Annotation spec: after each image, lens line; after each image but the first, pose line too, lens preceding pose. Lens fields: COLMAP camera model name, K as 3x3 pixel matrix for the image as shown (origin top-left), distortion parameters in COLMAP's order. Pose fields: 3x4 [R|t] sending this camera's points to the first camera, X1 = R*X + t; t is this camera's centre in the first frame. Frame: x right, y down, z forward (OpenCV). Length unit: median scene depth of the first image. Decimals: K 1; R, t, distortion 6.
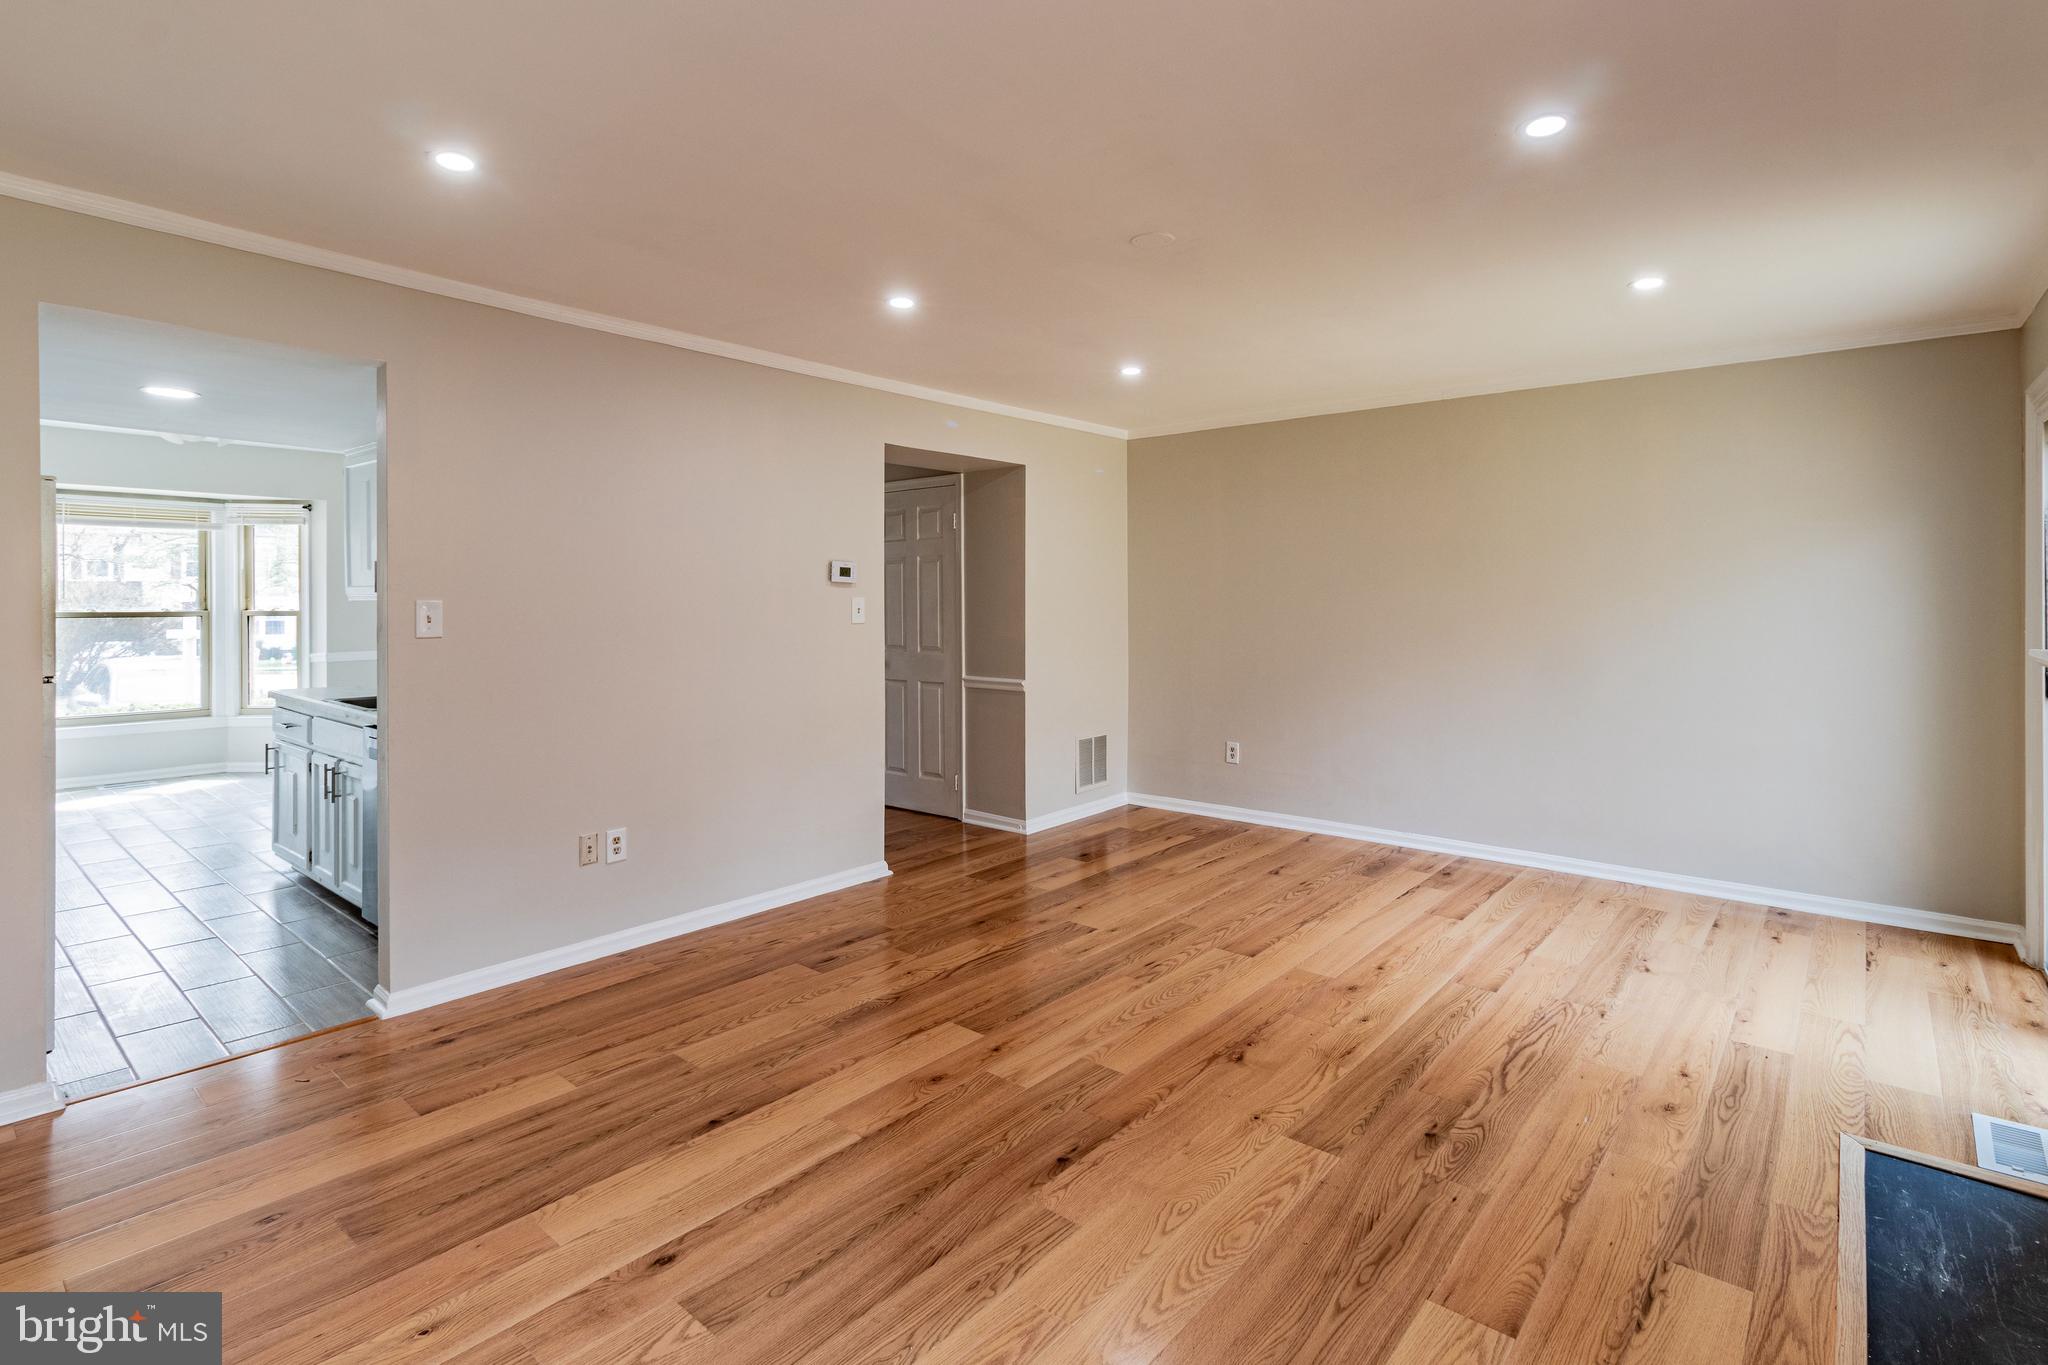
lens RADIAL K [[980.7, 0, 1018.0], [0, 980.7, 601.8], [0, 0, 1]] dist [0.004657, 0.000503]
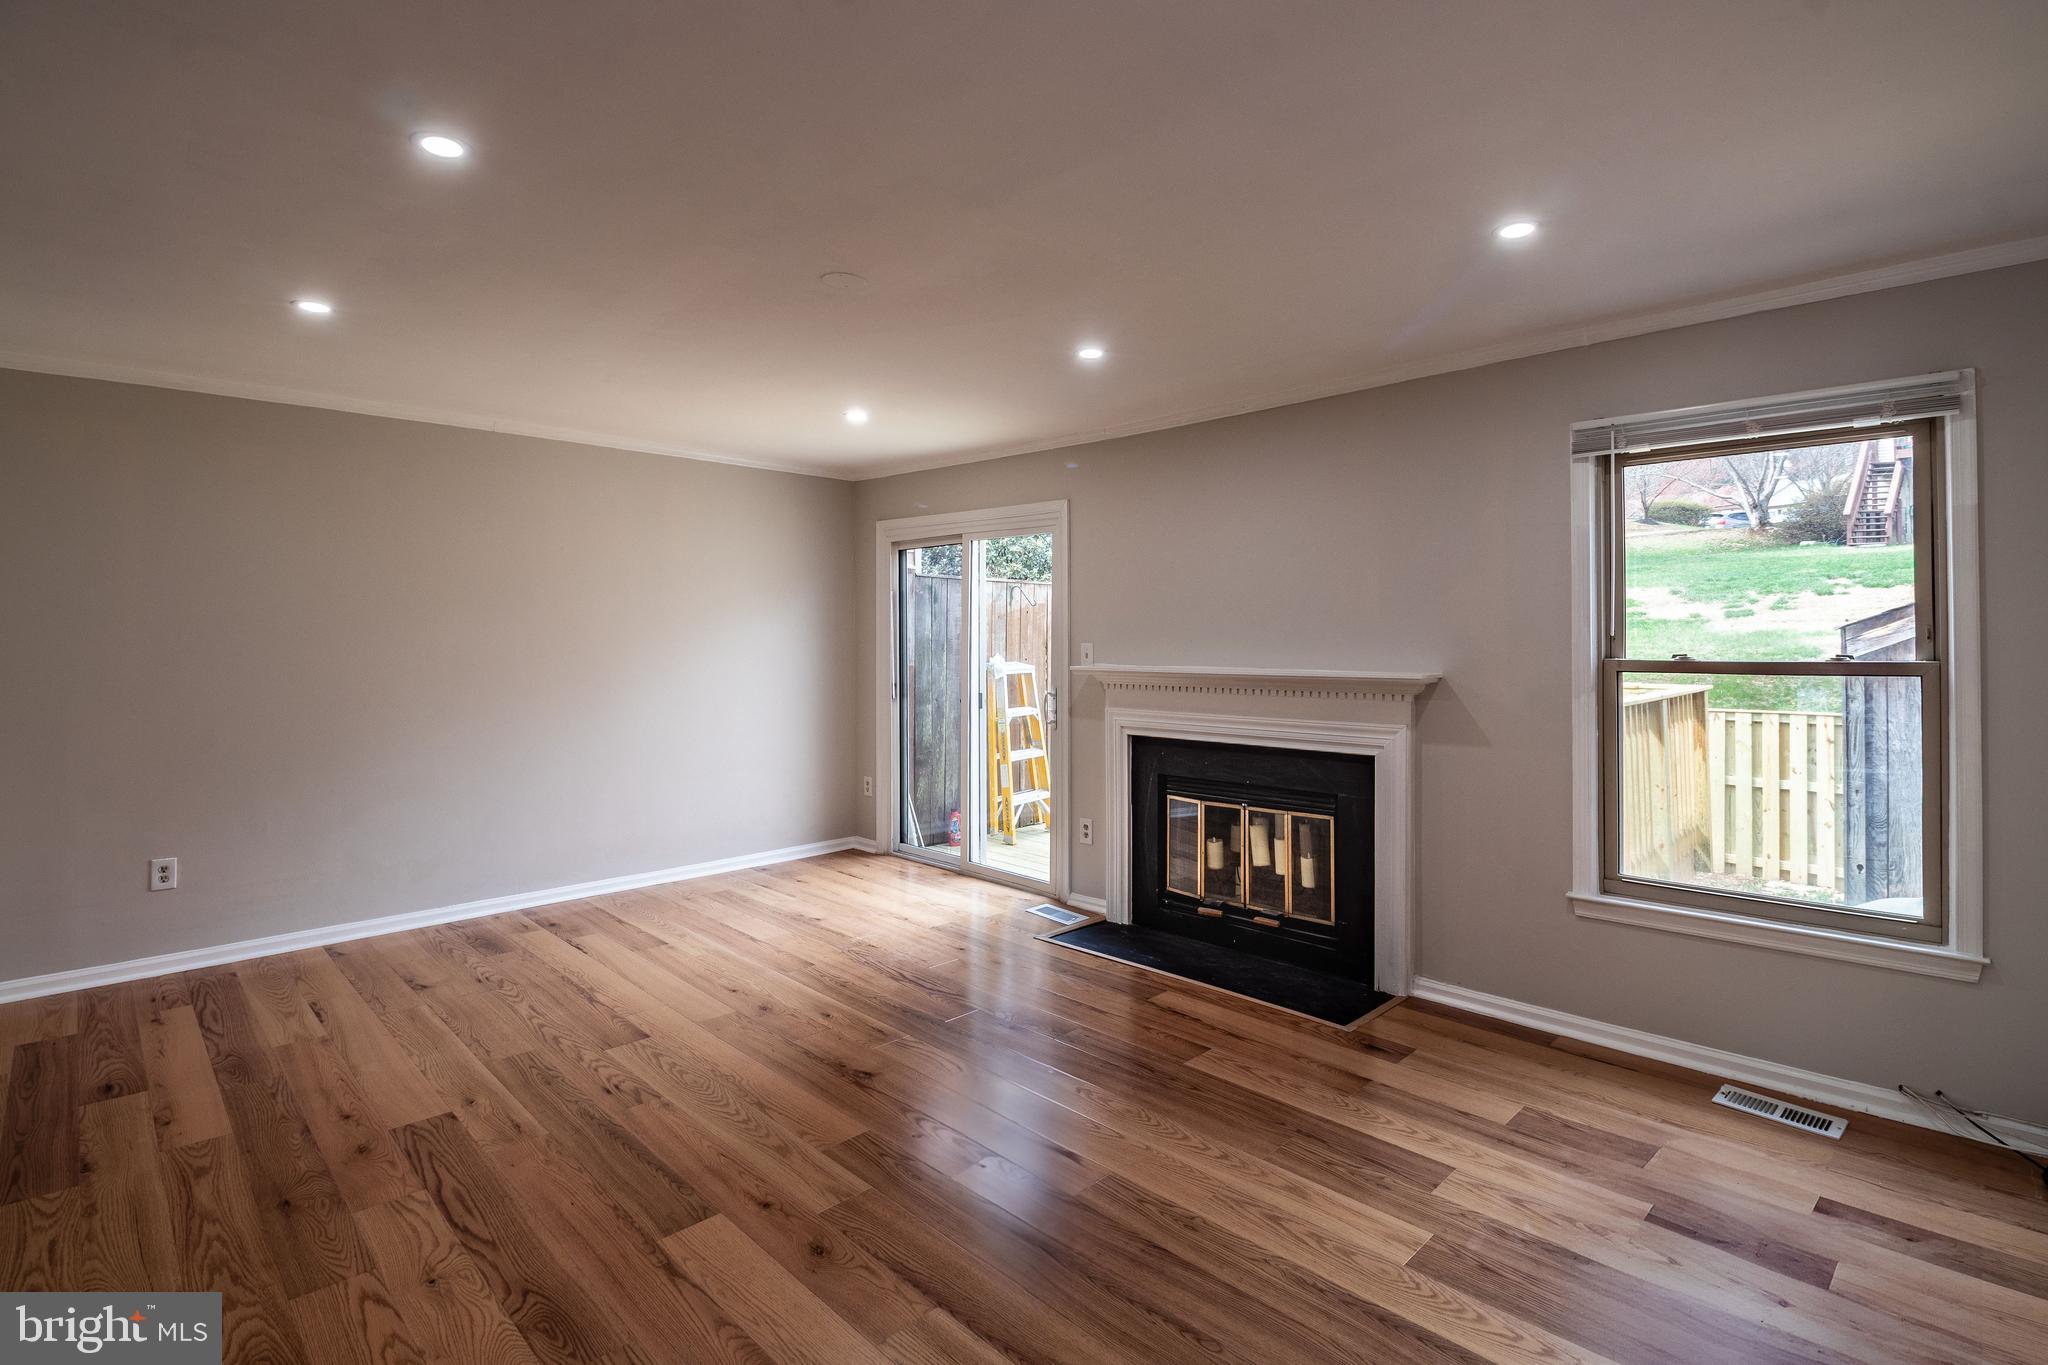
lens RADIAL K [[980.7, 0, 1030.1], [0, 980.7, 664.1], [0, 0, 1]] dist [0.004657, 0.000503]
pose [[0.075844, -0.023387, 0.996845, -0.722589], [0.000285, 0.999725, 0.023433, -0.008330], [-0.997120, -0.001493, 0.075830, 0.648806]]
